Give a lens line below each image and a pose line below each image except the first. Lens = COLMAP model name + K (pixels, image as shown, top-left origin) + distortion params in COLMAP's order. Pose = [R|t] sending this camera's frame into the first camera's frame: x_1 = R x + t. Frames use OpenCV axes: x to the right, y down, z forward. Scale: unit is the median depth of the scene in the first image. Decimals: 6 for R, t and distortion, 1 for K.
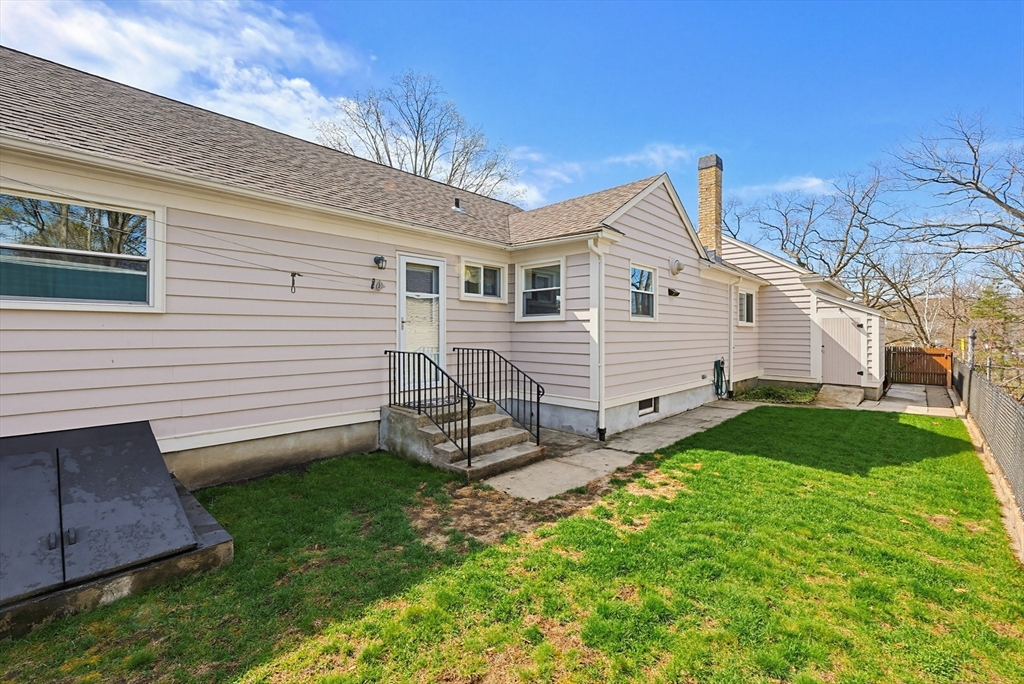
lens RADIAL K [[390.1, 0, 546.8], [0, 390.1, 334.7], [0, 0, 1]] dist [-0.000411, 0.000069]
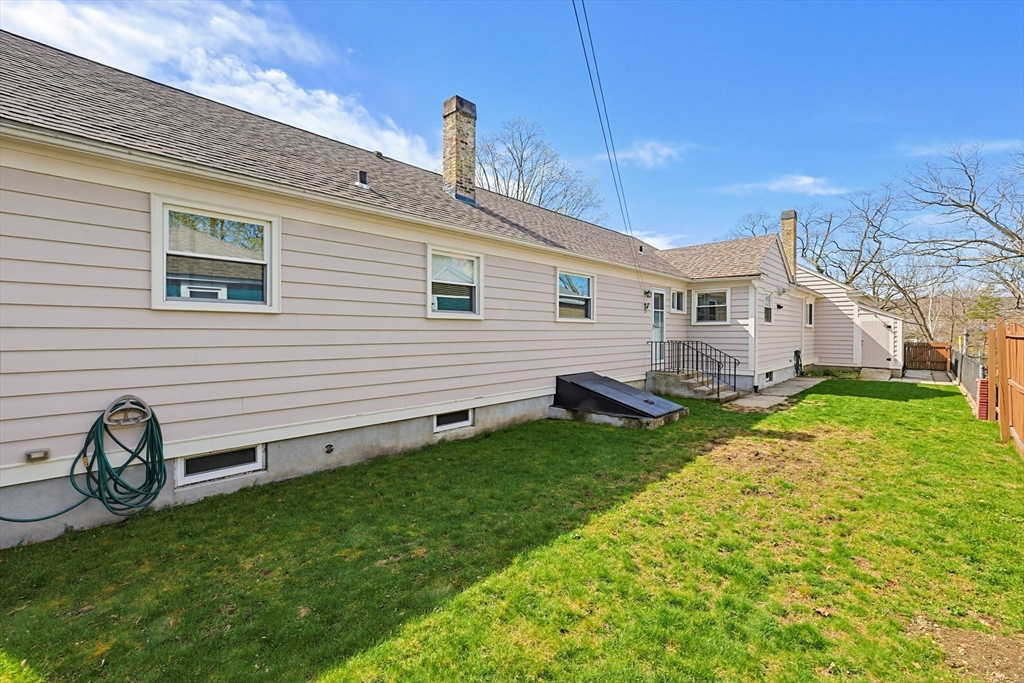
lens RADIAL K [[436.1, 0, 517.1], [0, 436.1, 340.0], [0, 0, 1]] dist [-0.000086, -0.000143]
pose [[0.999789, -0.002405, 0.020404, -0.598650], [0.002166, 0.999929, 0.011714, 0.004517], [-0.020431, -0.011667, 0.999723, -0.580238]]
